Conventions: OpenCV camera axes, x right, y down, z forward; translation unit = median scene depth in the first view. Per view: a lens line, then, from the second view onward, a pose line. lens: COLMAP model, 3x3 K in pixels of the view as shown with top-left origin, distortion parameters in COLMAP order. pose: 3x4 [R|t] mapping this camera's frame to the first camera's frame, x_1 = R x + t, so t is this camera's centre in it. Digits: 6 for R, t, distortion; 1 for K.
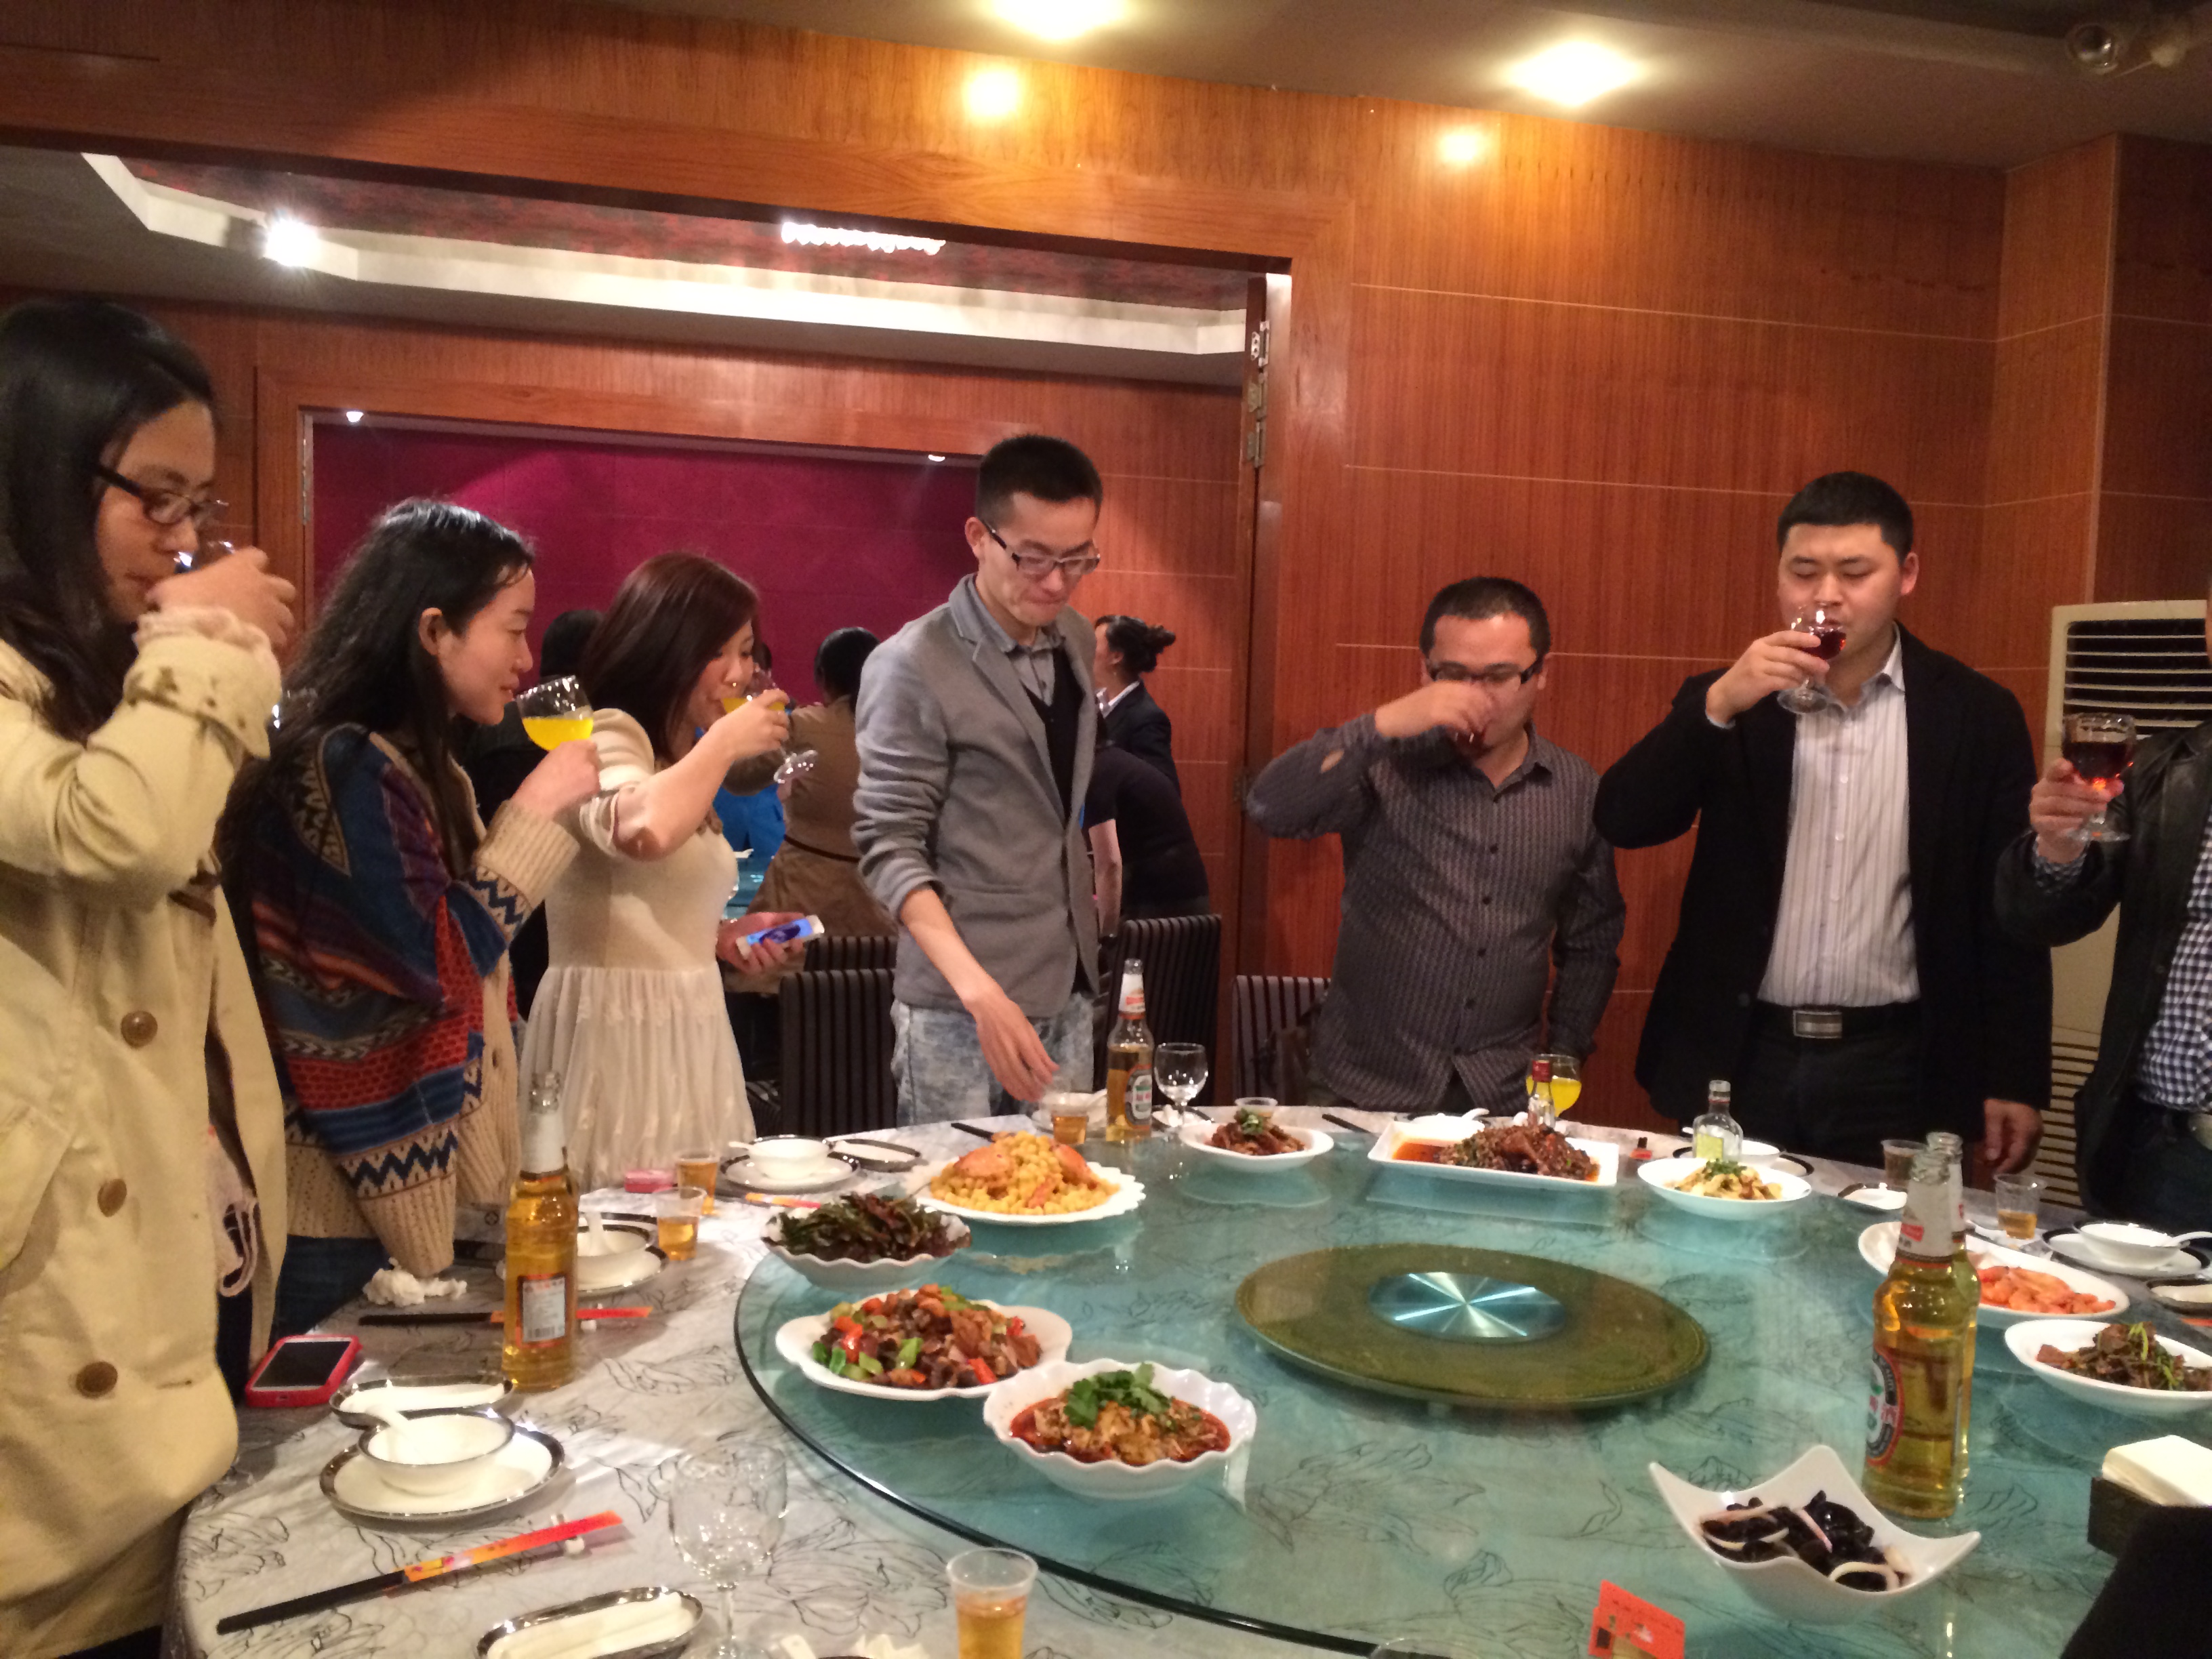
lens RADIAL K [[1852.0, 0, 1106.0], [0, 1852.0, 829.5], [0, 0, 1]] dist [0.087457, -0.109730]
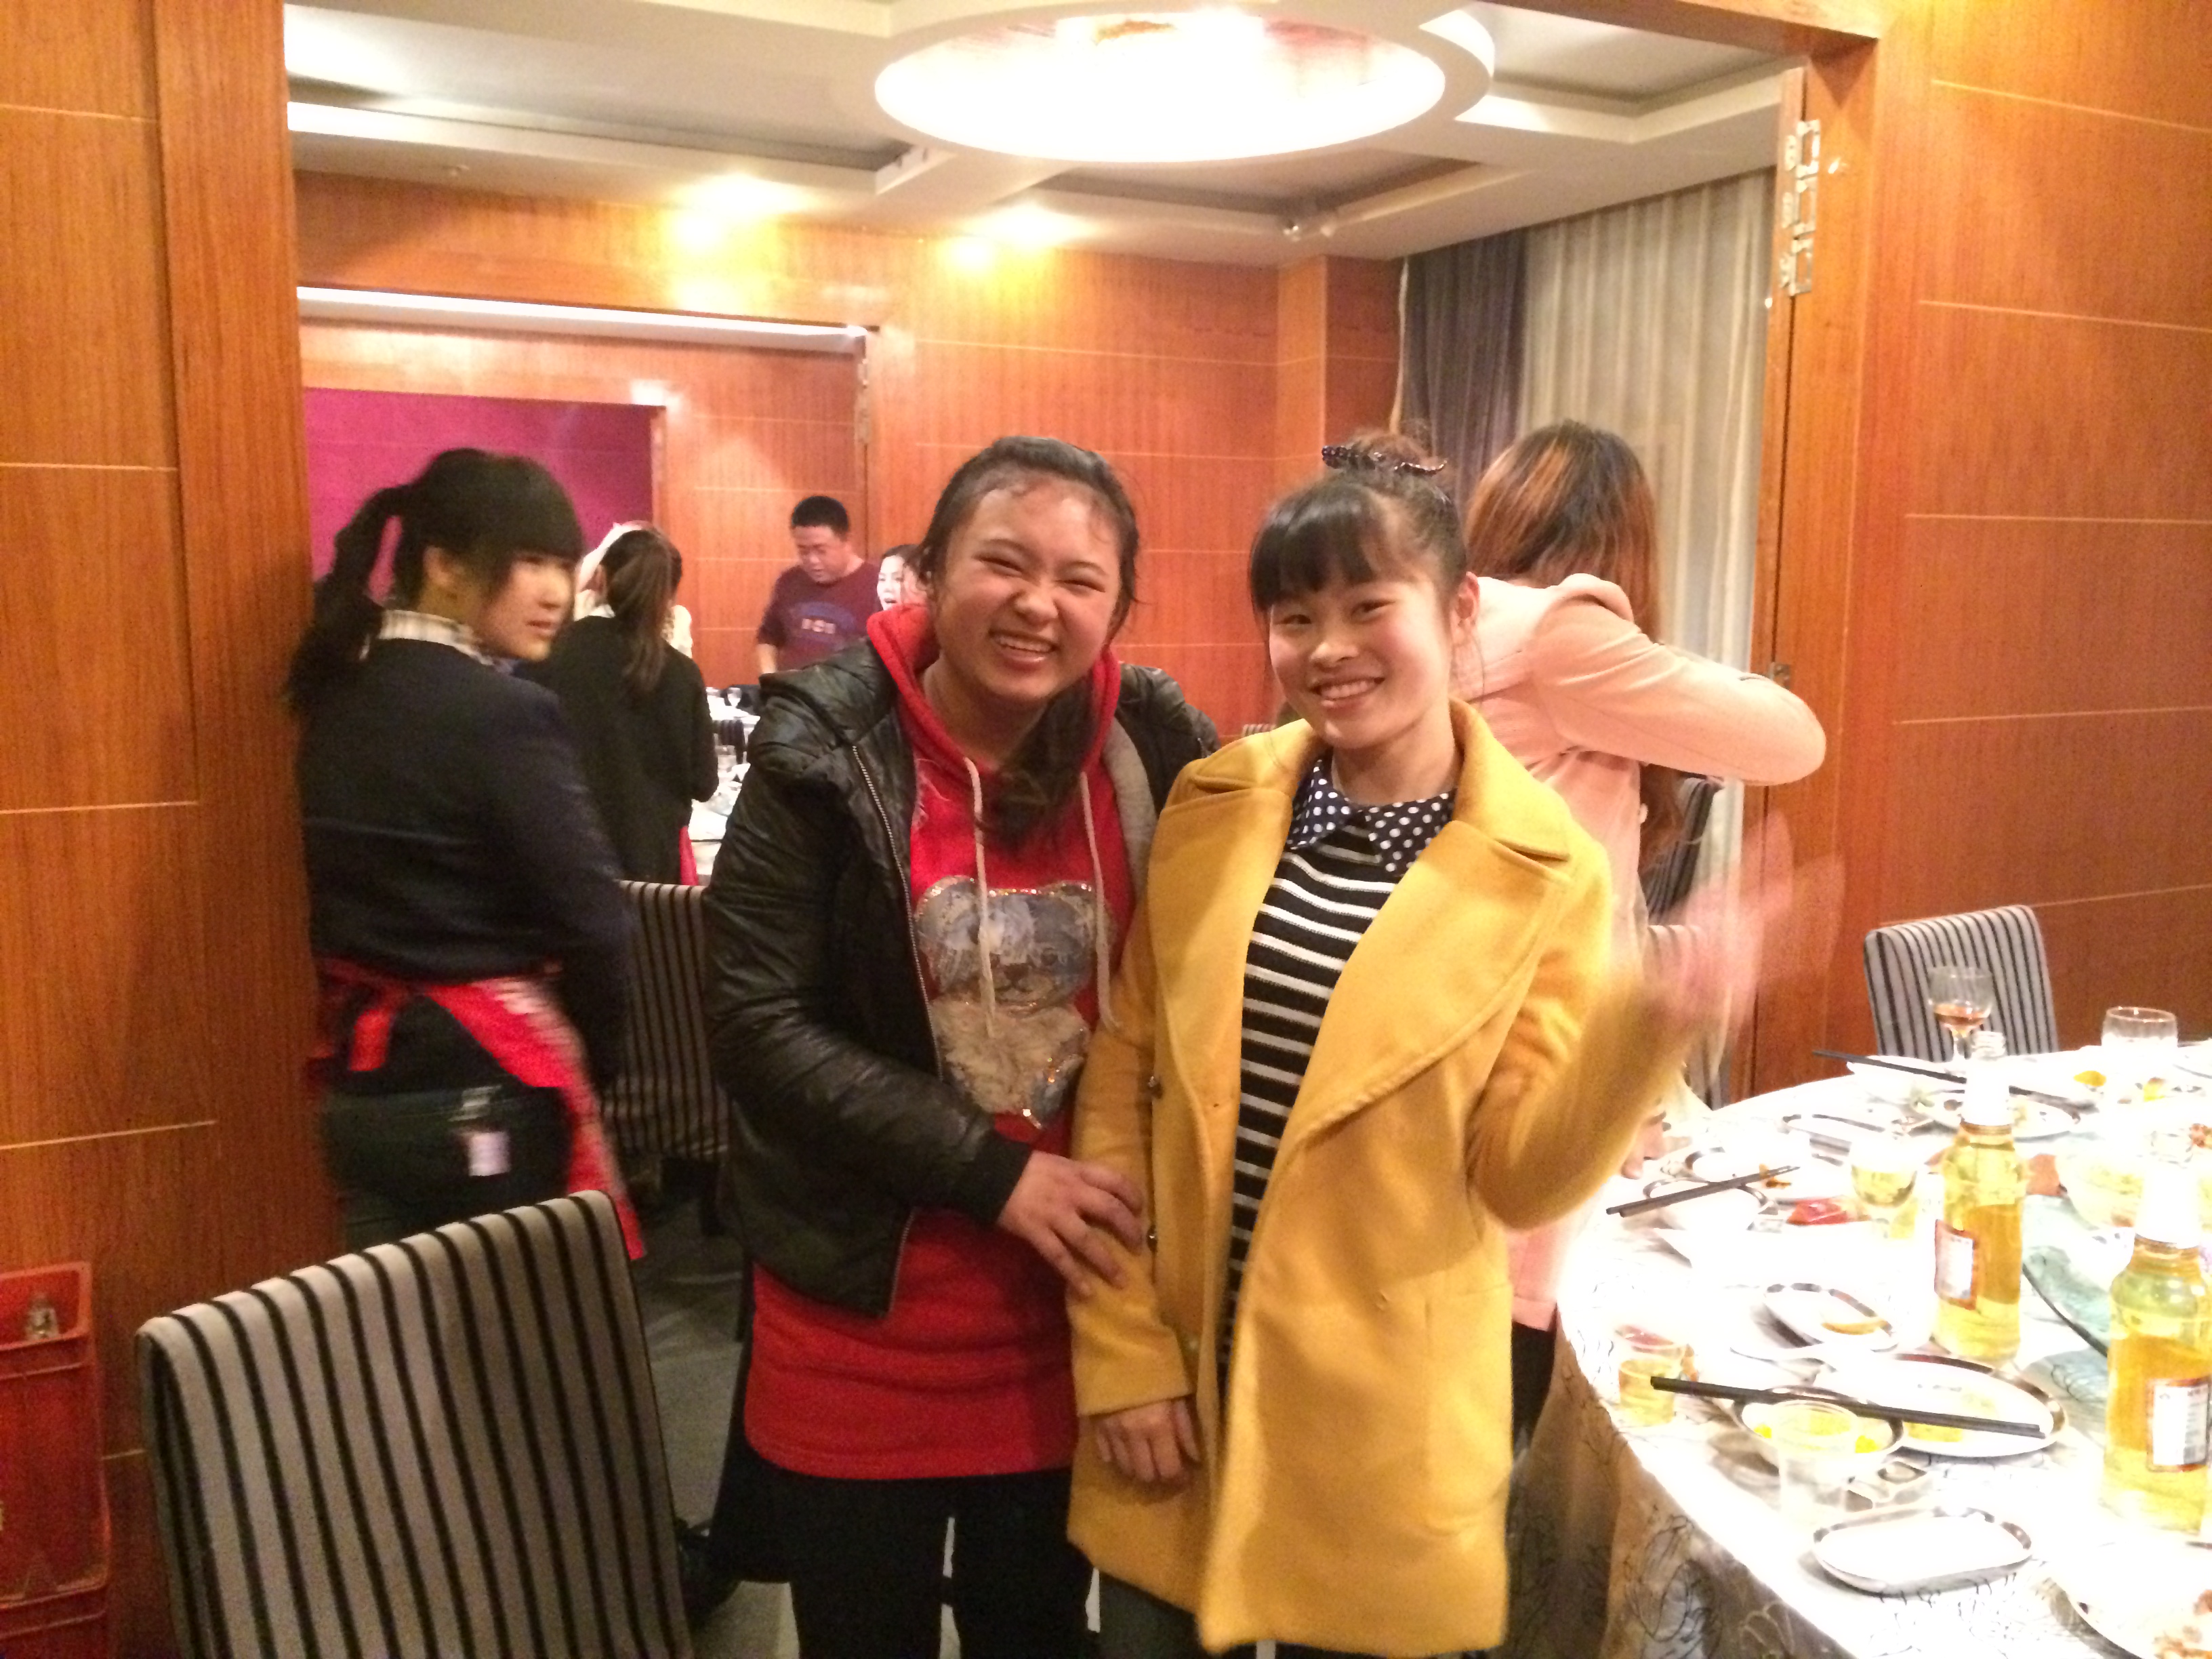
lens RADIAL K [[1787.5, 0, 1110.3], [0, 1787.5, 816.0], [0, 0, 1]] dist [0.098908, -0.142787]
pose [[0.972868, -0.057307, 0.224152, -0.104236], [0.043990, 0.996982, 0.063963, 0.060315], [-0.227141, -0.052367, 0.972453, -0.786887]]
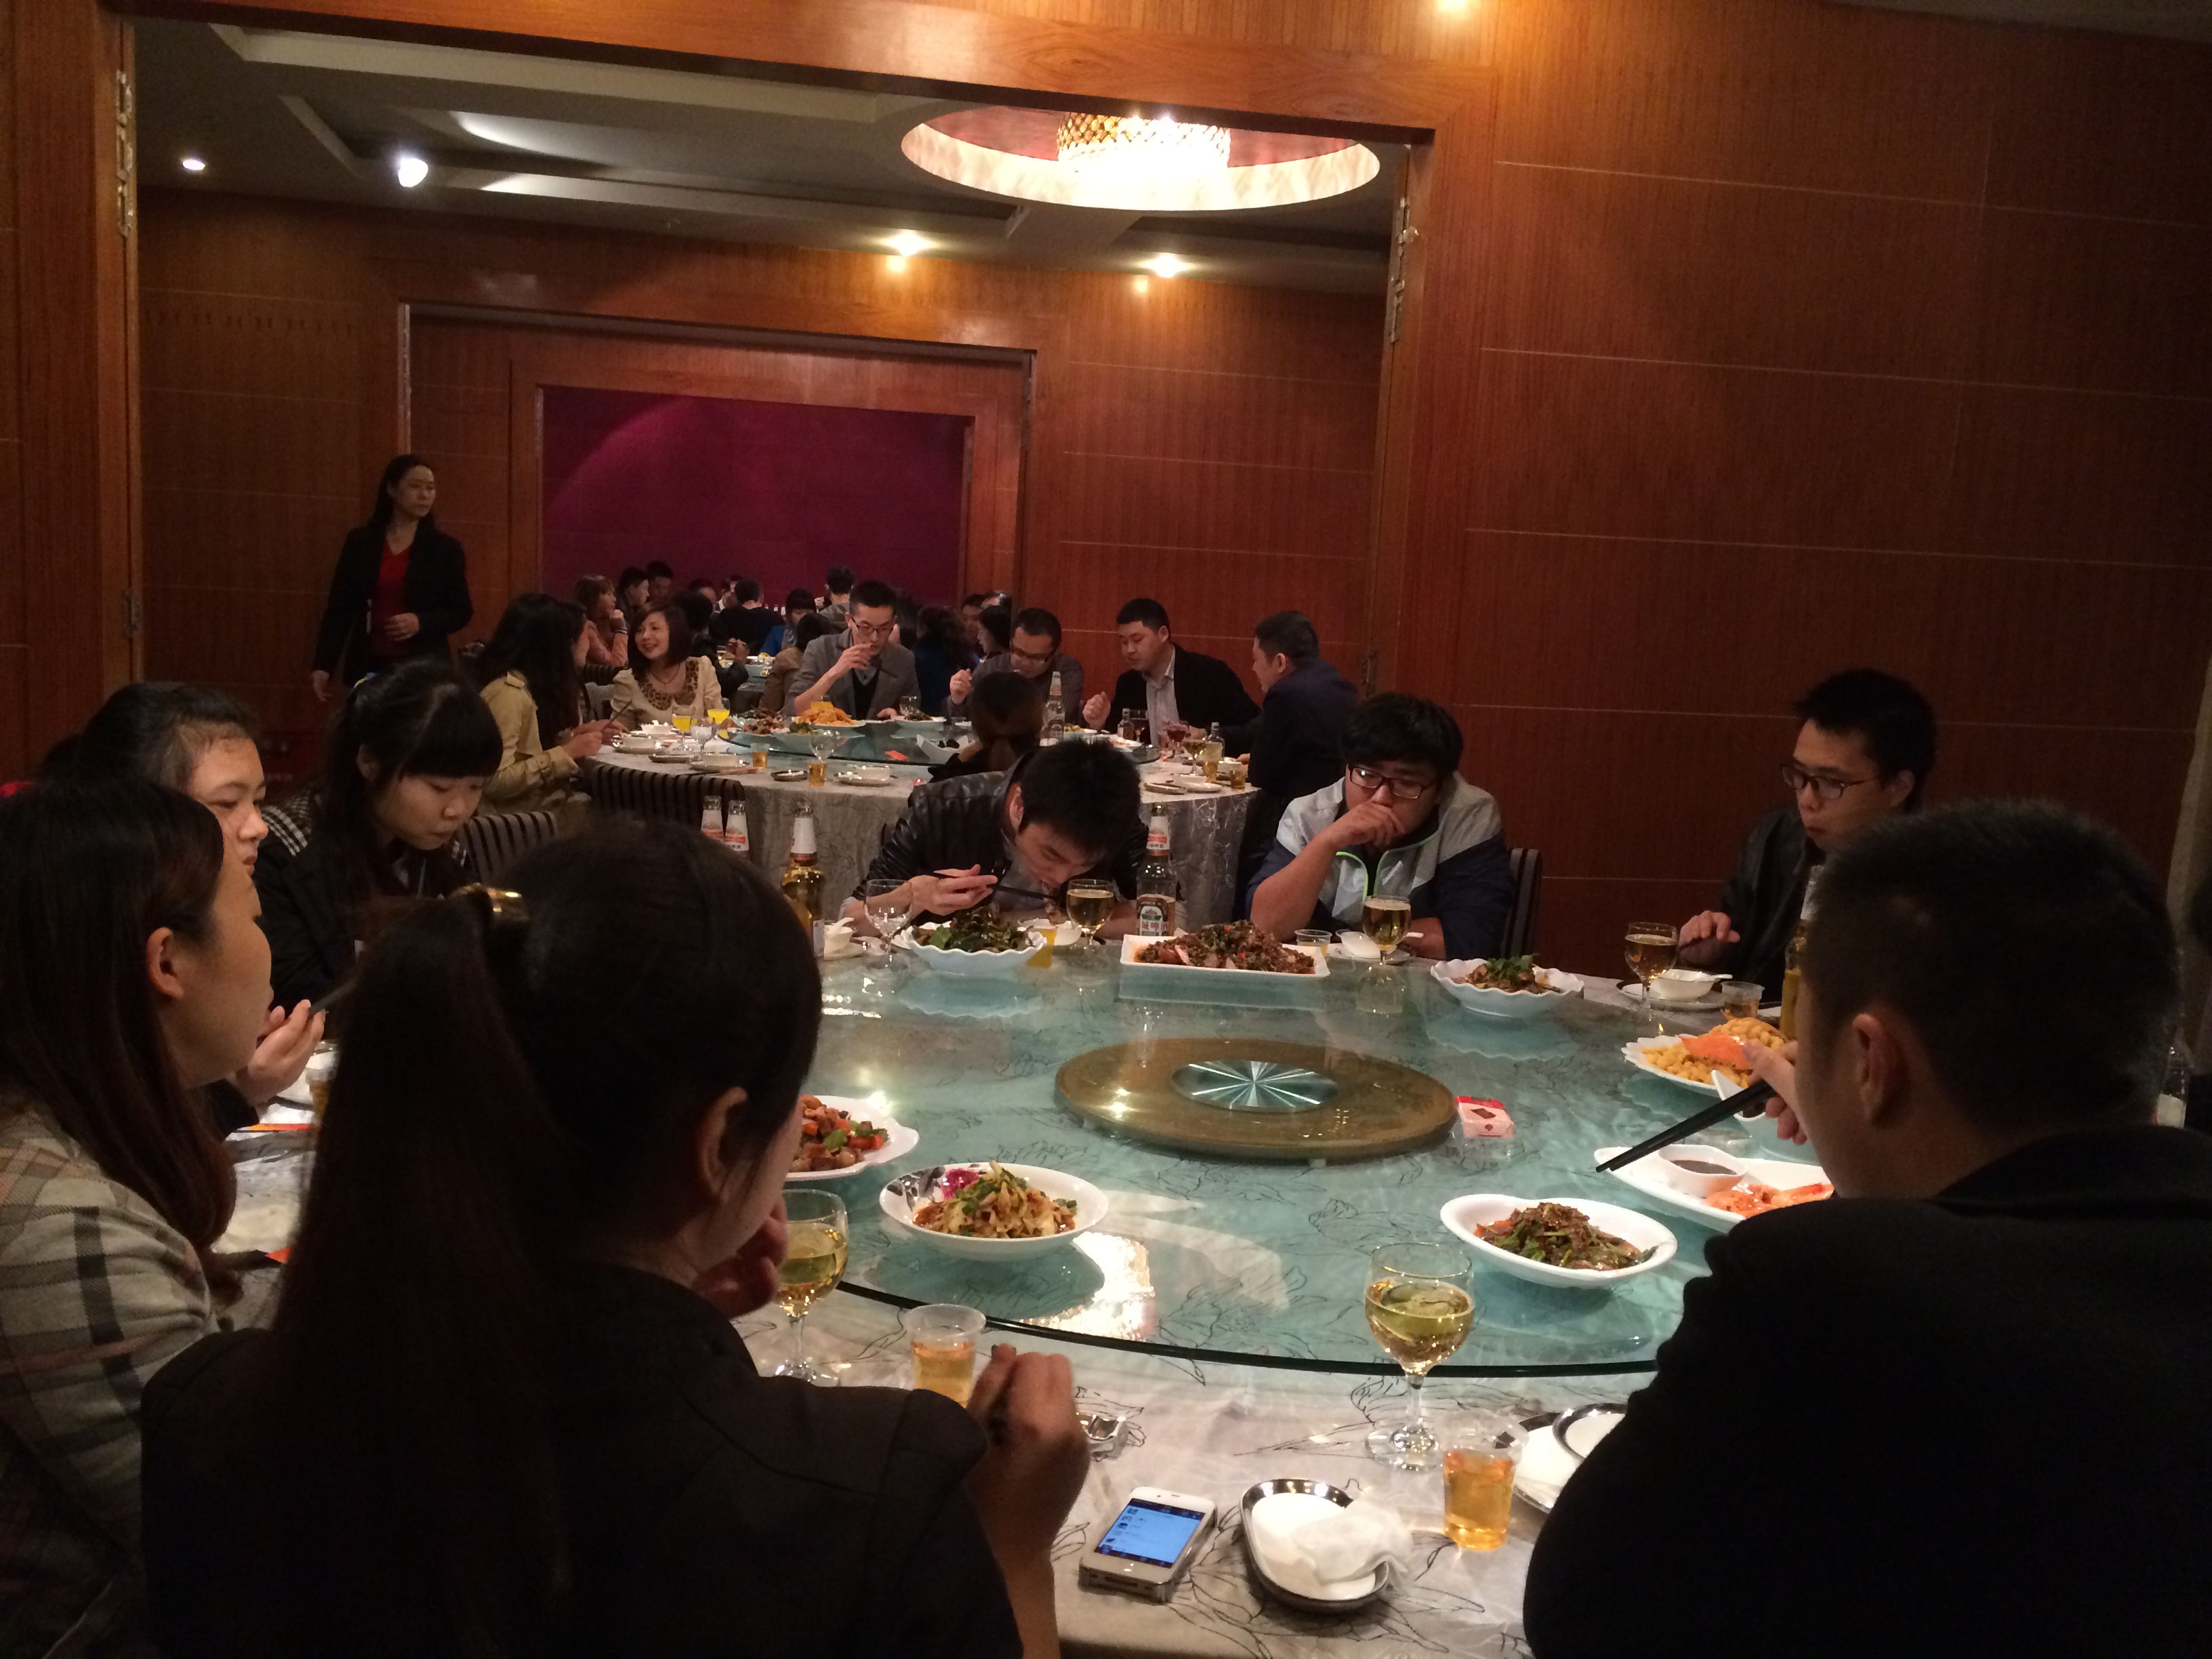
lens RADIAL K [[1787.5, 0, 1110.3], [0, 1787.5, 816.0], [0, 0, 1]] dist [0.098908, -0.142787]
pose [[0.997596, 0.030908, -0.062016, 0.346467], [-0.027572, 0.998163, 0.053947, 0.104851], [0.063569, -0.052108, 0.996616, -1.077090]]
